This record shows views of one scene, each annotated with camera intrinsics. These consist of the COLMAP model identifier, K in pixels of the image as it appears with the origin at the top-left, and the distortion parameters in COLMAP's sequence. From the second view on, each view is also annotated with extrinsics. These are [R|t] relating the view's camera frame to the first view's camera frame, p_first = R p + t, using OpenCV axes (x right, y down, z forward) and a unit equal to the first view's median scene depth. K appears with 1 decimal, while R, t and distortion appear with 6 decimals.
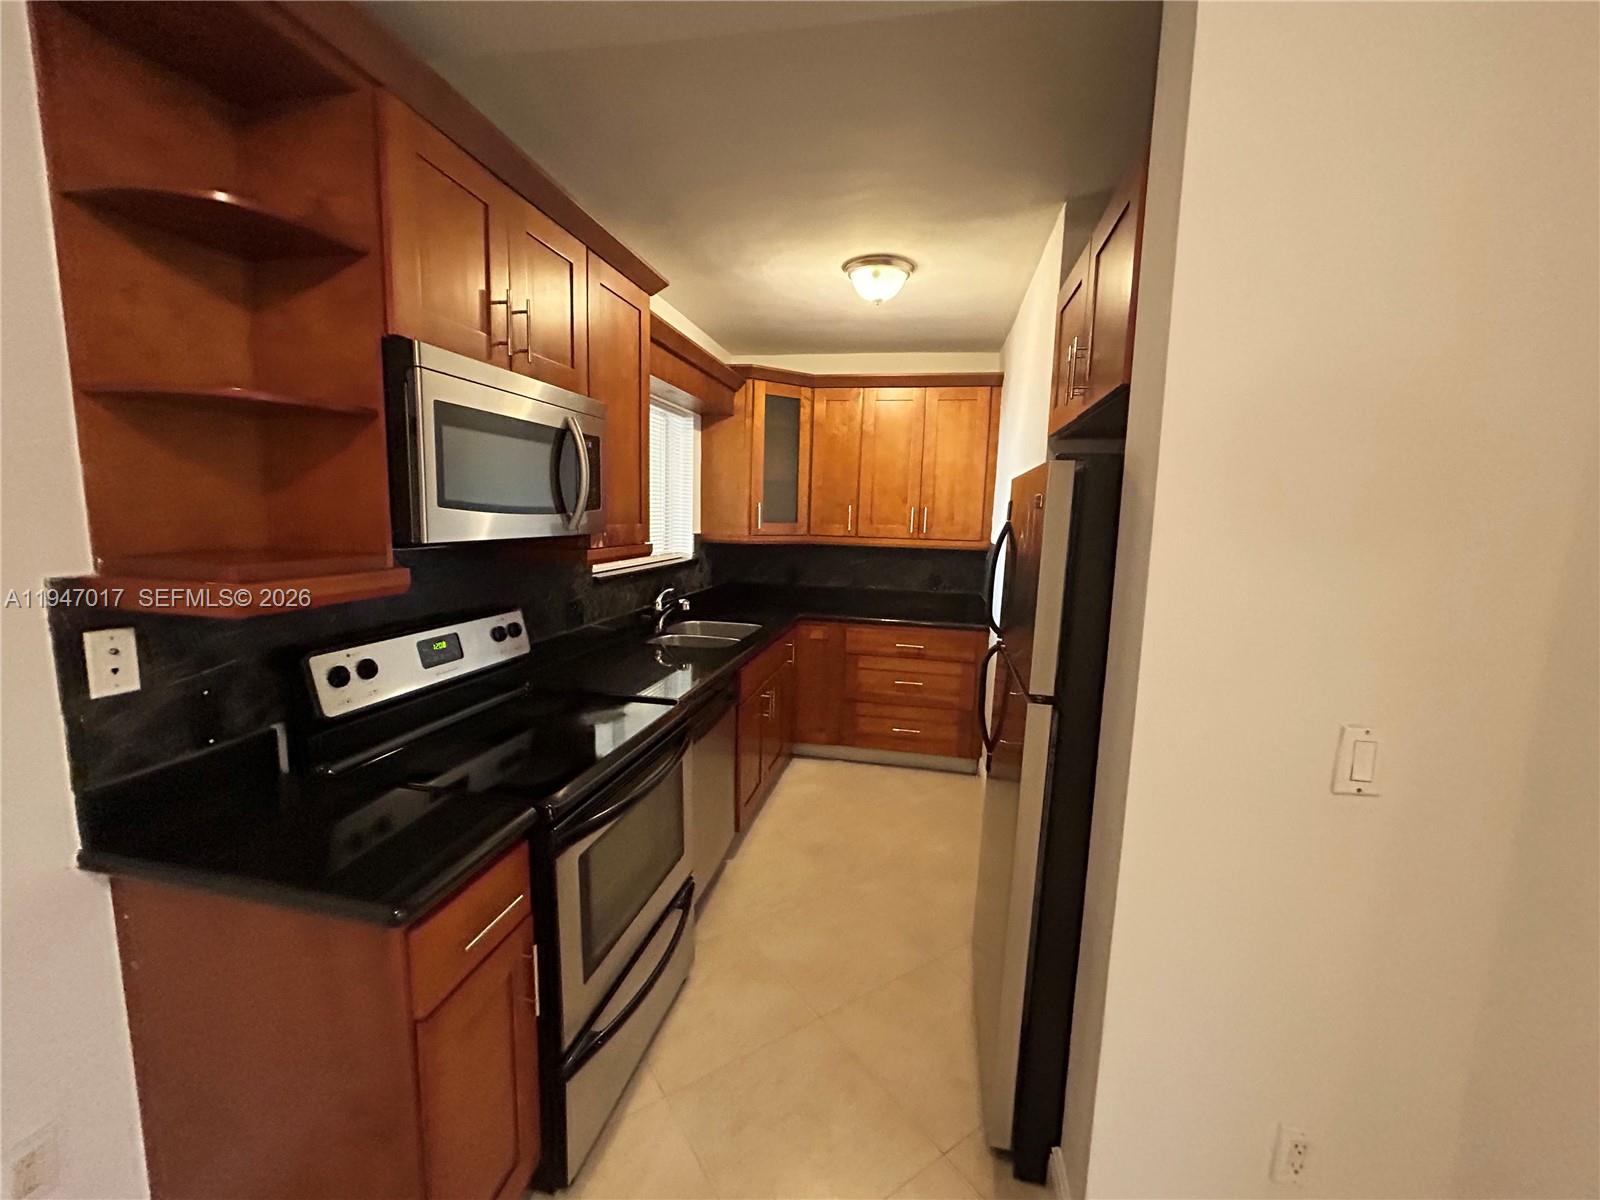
lens RADIAL K [[652.3, 0, 798.9], [0, 652.3, 595.7], [0, 0, 1]] dist [-0.000074, 0.000412]
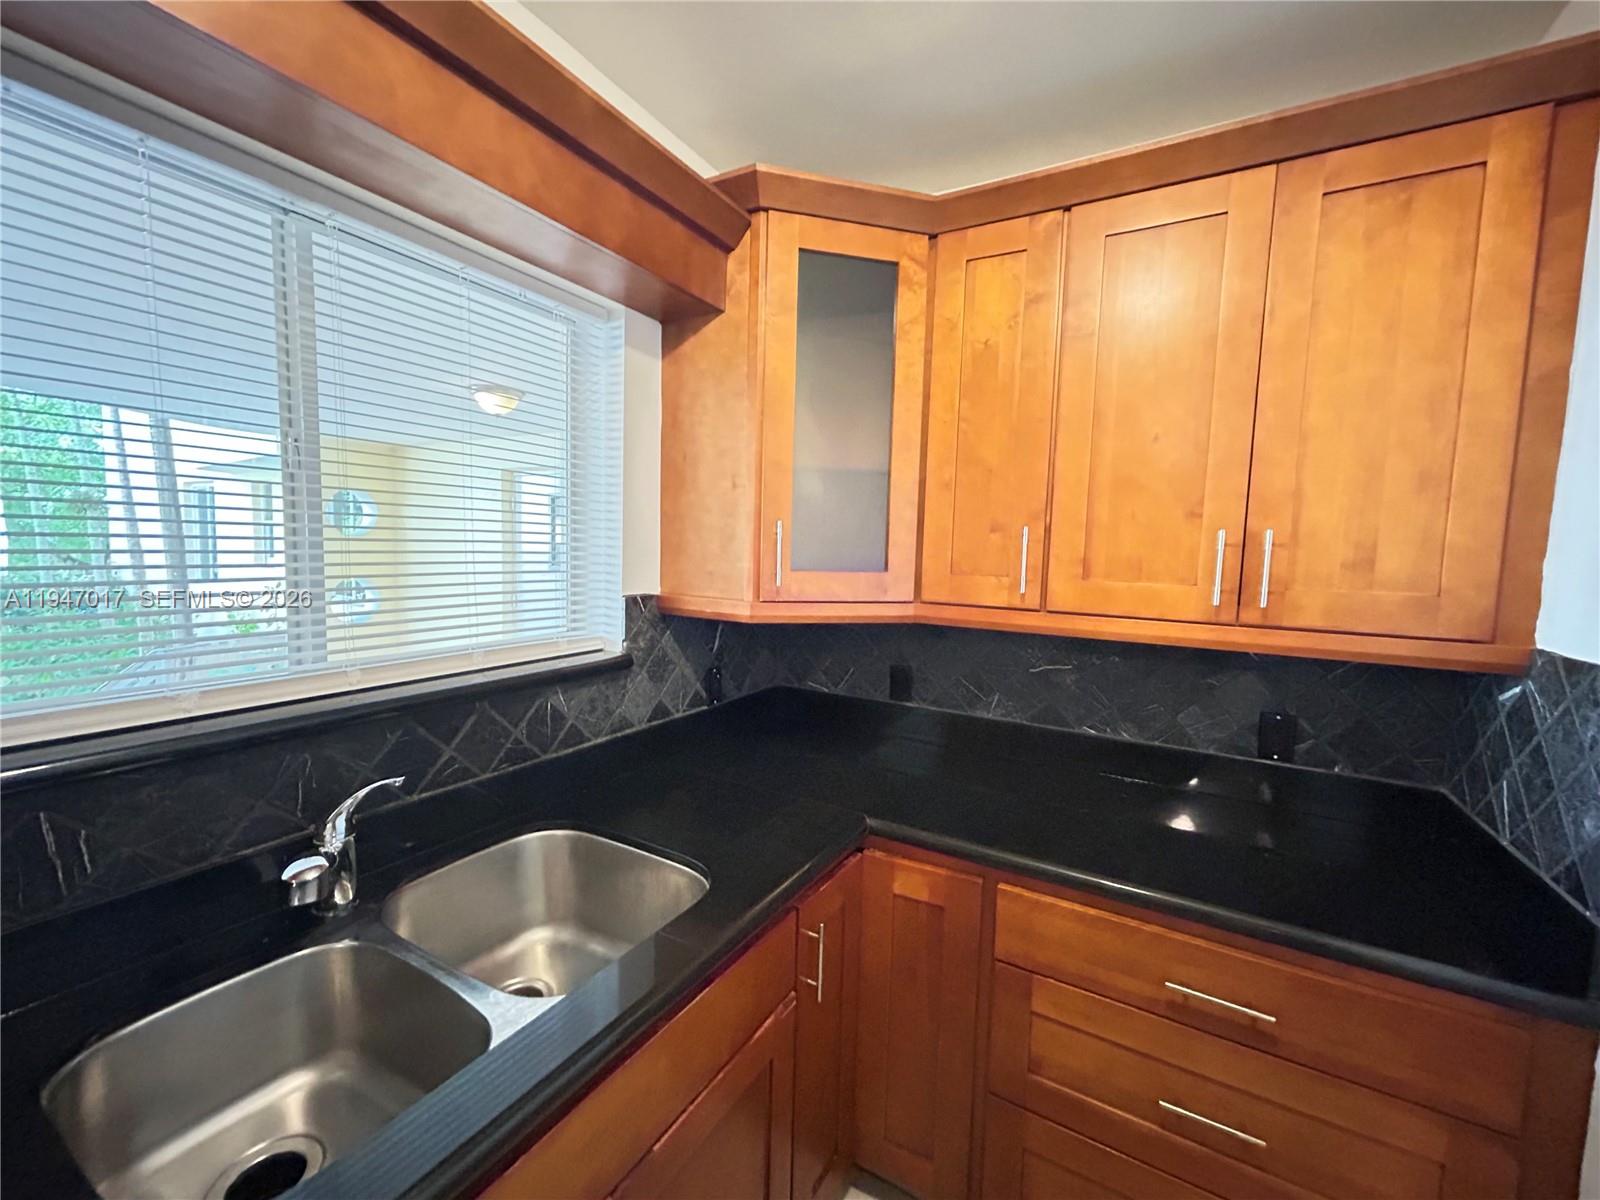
lens RADIAL K [[652.3, 0, 798.9], [0, 652.3, 595.7], [0, 0, 1]] dist [-0.000074, 0.000412]
pose [[0.946879, 0.023164, -0.320756, 0.079633], [-0.043195, 0.997525, -0.055475, -0.076274], [0.318677, 0.066383, 0.945536, 0.634283]]
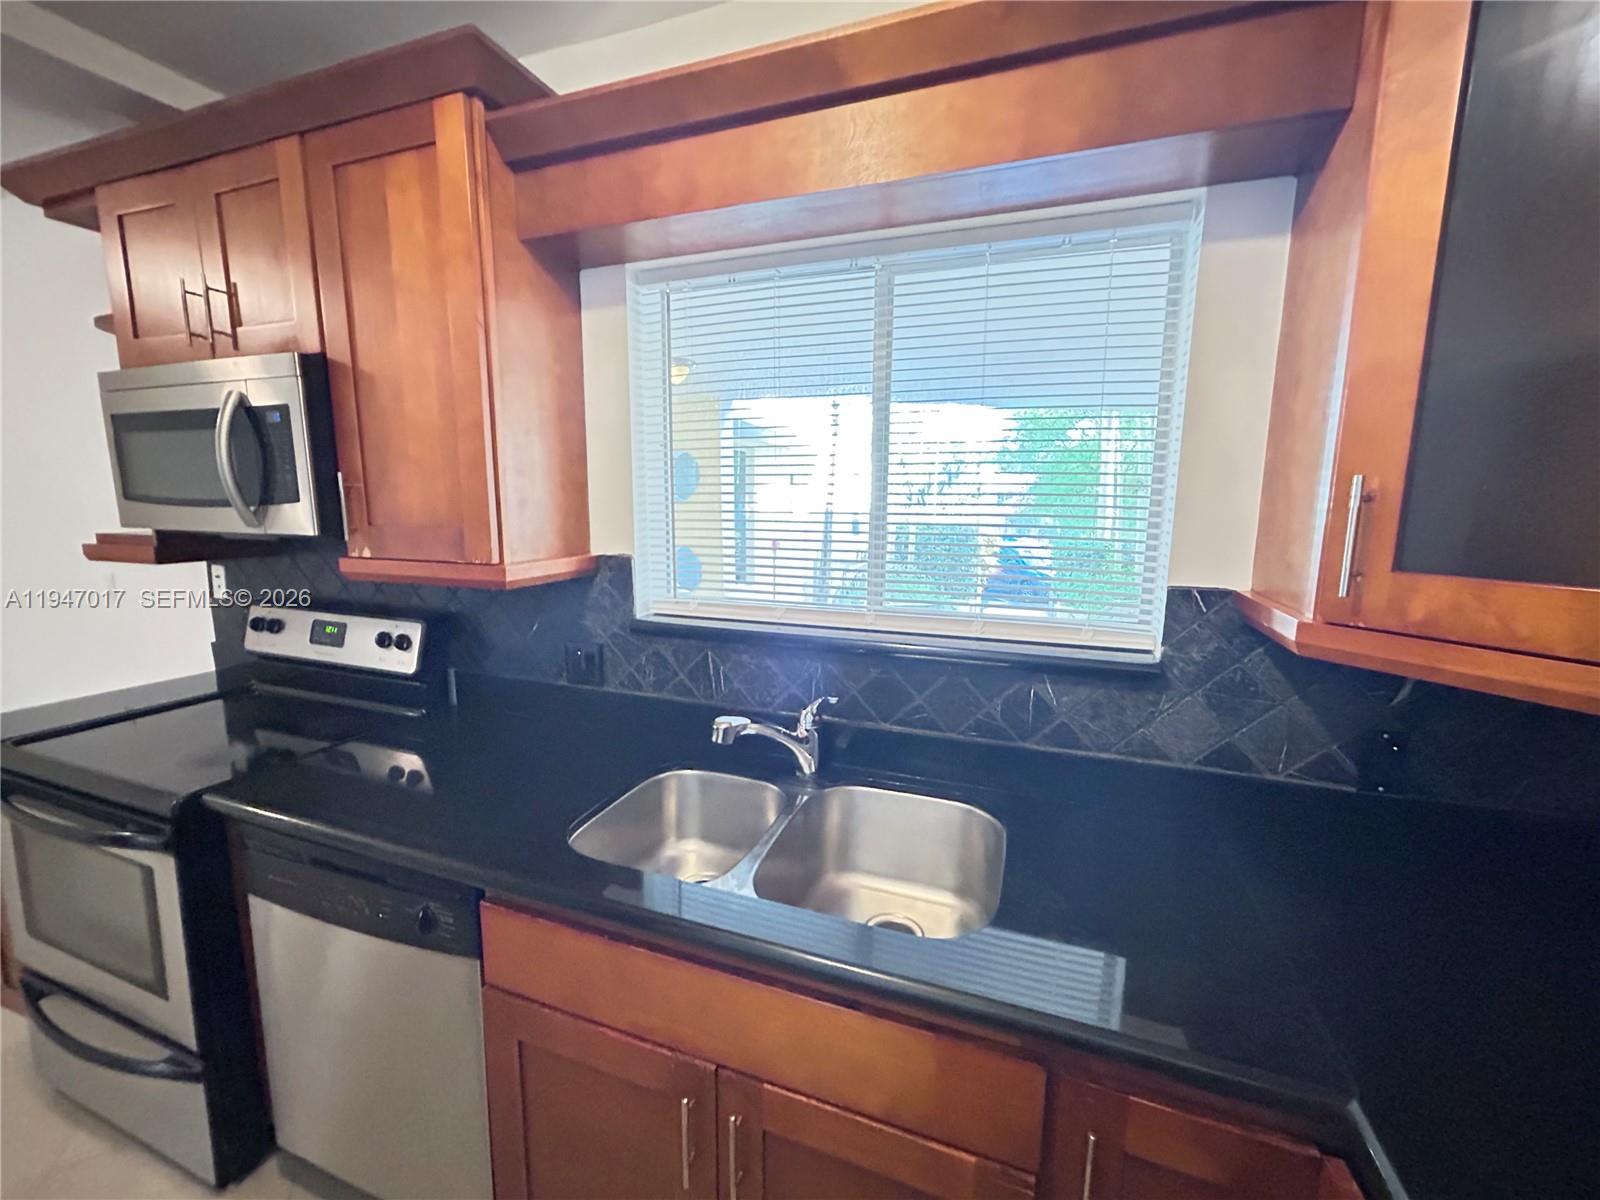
lens RADIAL K [[652.3, 0, 798.9], [0, 652.3, 595.7], [0, 0, 1]] dist [-0.000074, 0.000412]
pose [[-0.151616, 0.116049, -0.981603, 0.176579], [-0.142087, 0.980211, 0.137831, -0.107710], [0.978174, 0.160371, -0.132127, 0.855411]]
